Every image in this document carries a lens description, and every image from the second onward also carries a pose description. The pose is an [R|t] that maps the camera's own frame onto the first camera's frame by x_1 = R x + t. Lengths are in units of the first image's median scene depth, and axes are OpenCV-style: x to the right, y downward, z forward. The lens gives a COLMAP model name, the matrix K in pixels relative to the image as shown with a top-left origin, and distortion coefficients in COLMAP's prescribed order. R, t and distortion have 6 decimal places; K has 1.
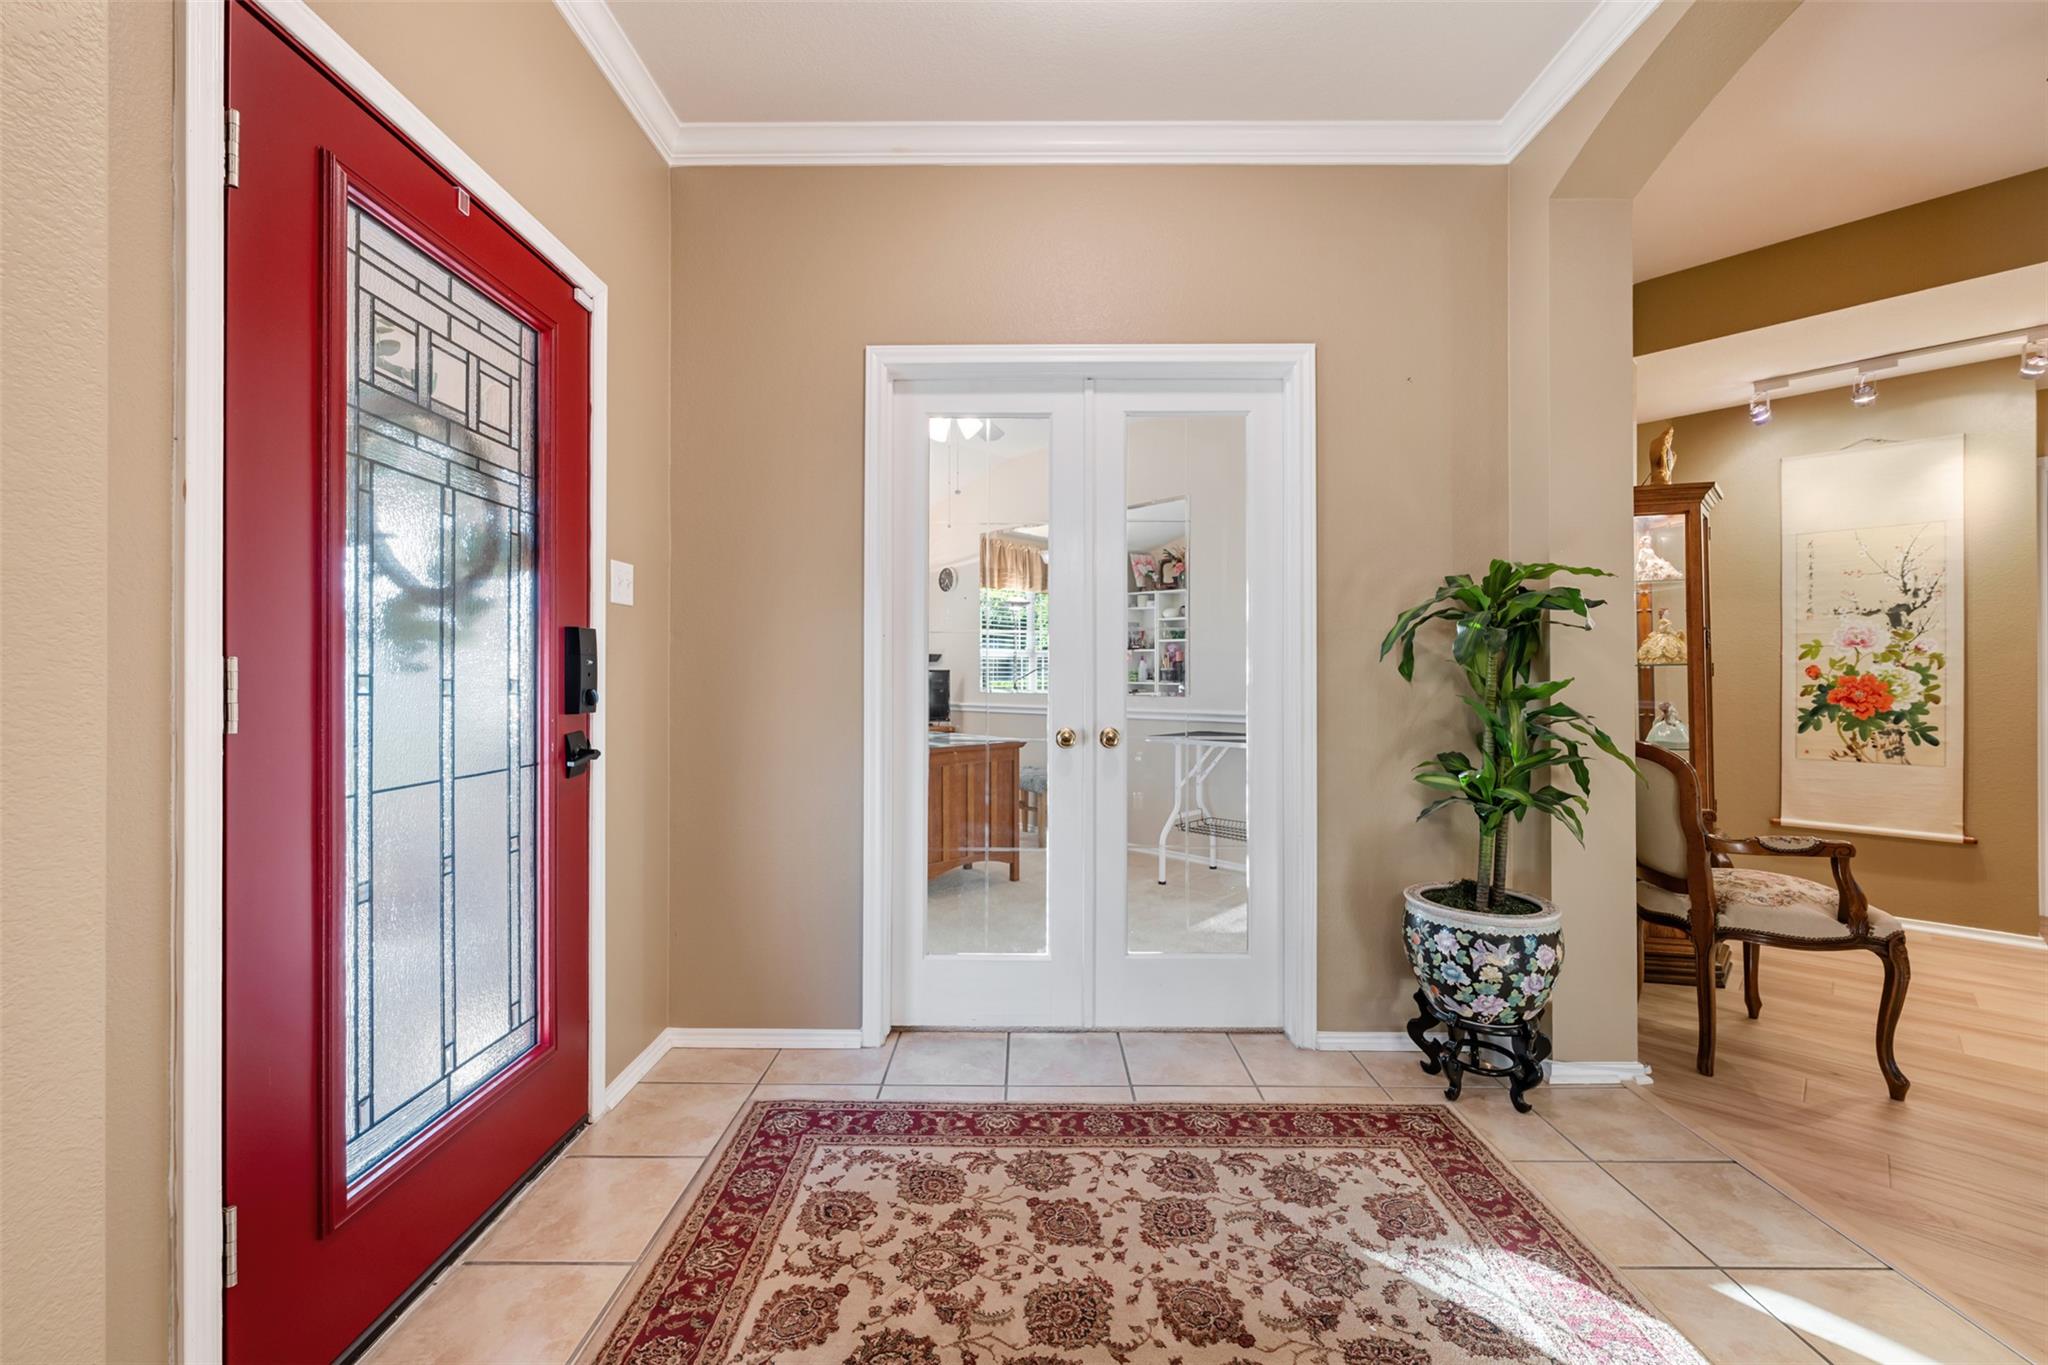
lens RADIAL K [[815.9, 0, 1023.8], [0, 815.9, 677.7], [0, 0, 1]] dist [-0.001386, 0.000757]
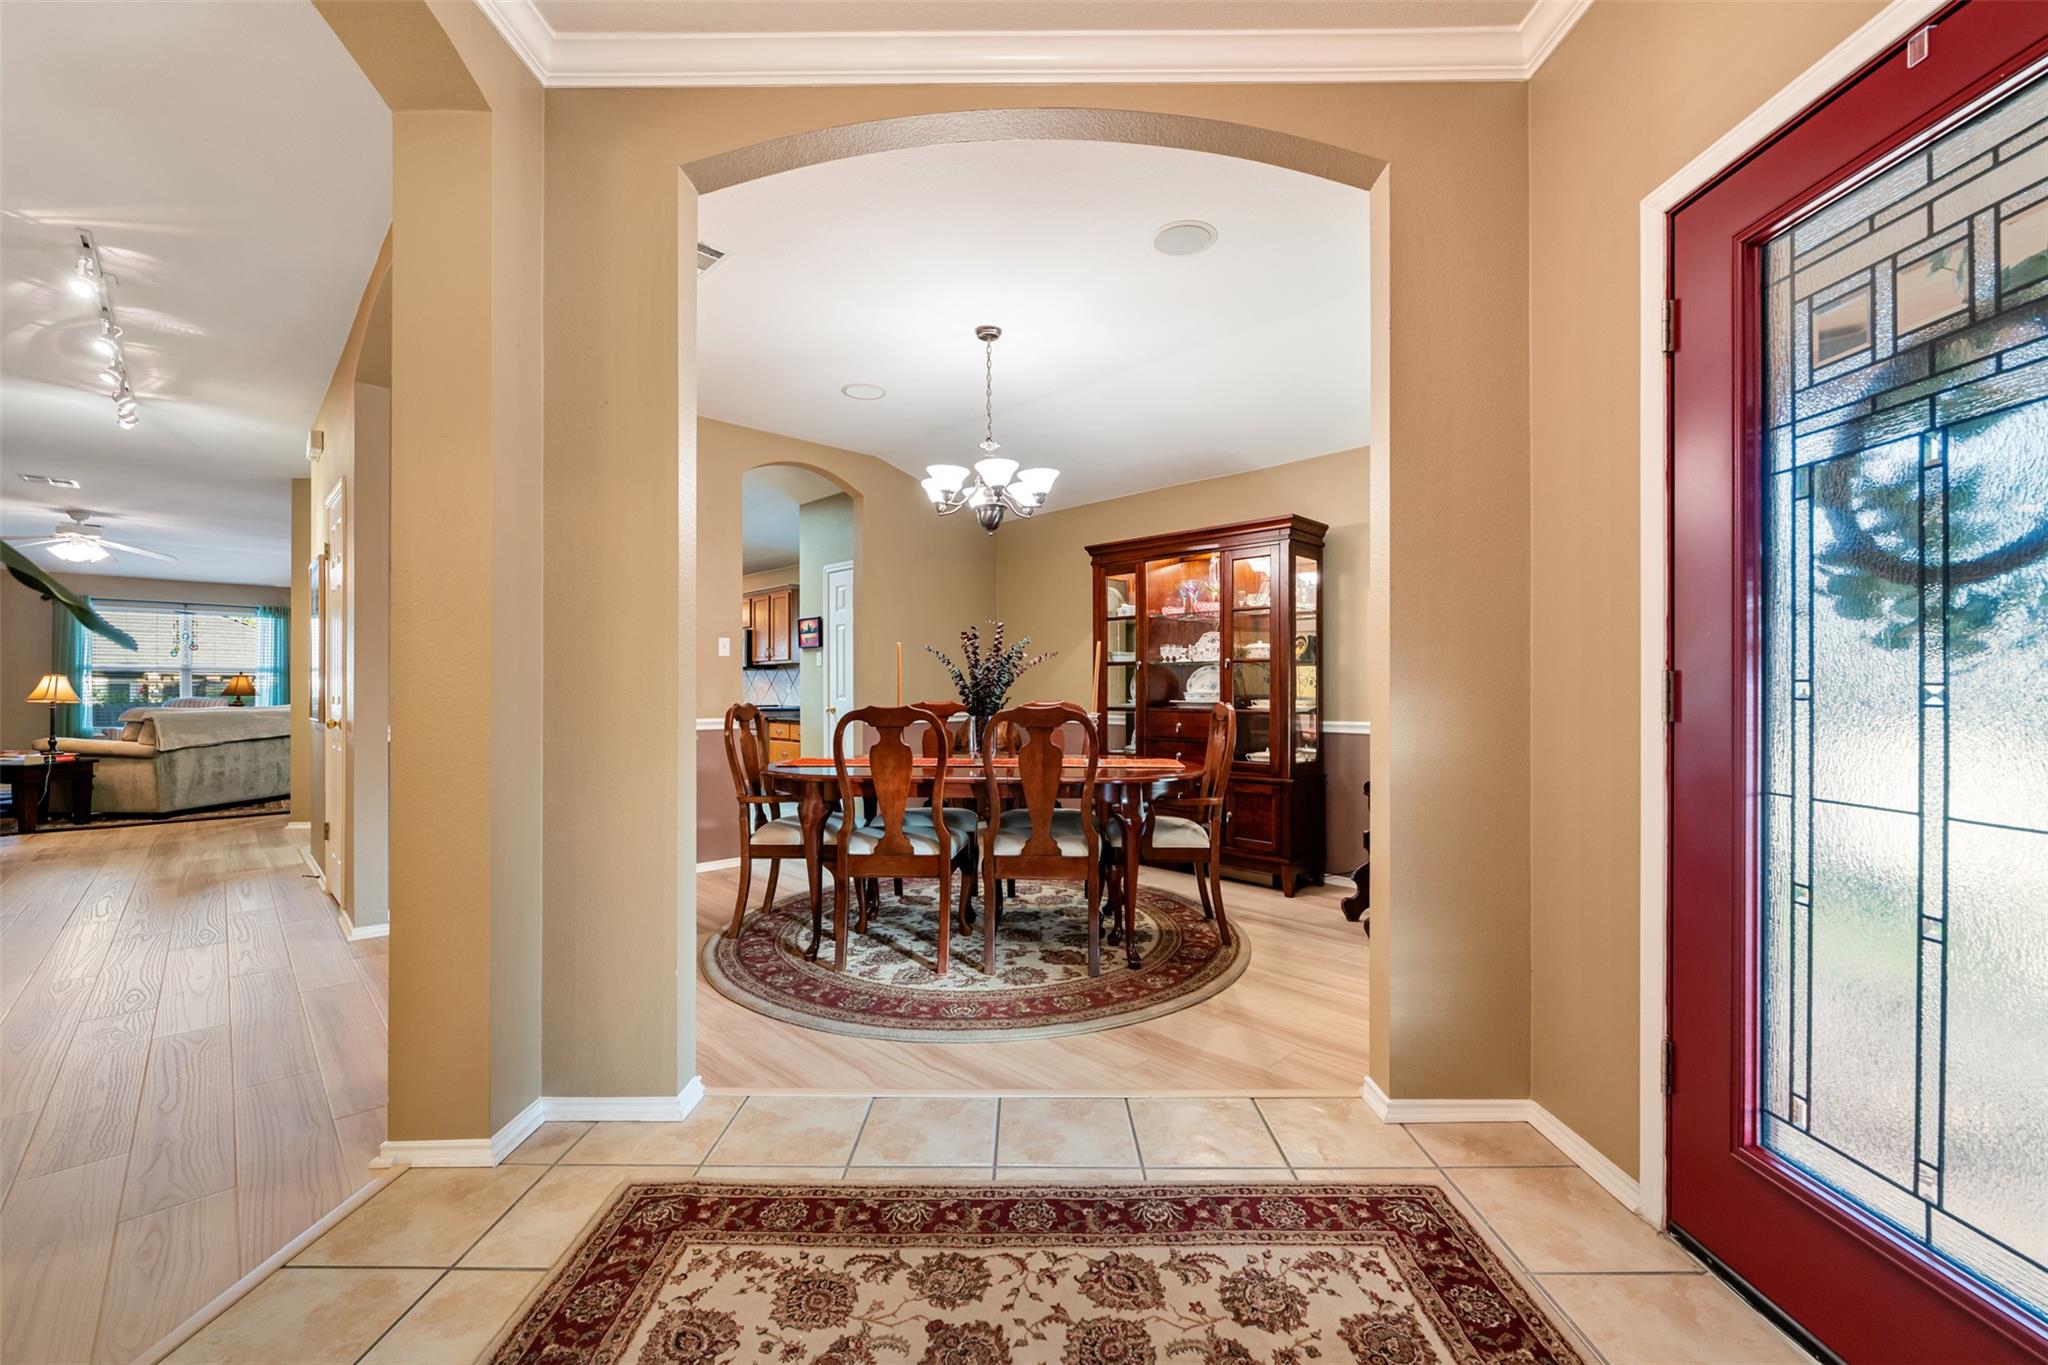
lens RADIAL K [[815.9, 0, 1023.5], [0, 815.9, 684.8], [0, 0, 1]] dist [-0.001386, 0.000757]
pose [[-1.000000, 0.000453, -0.000804, 0.155653], [0.000455, 0.999997, -0.002383, 0.004904], [0.000803, -0.002384, -0.999997, 1.967656]]
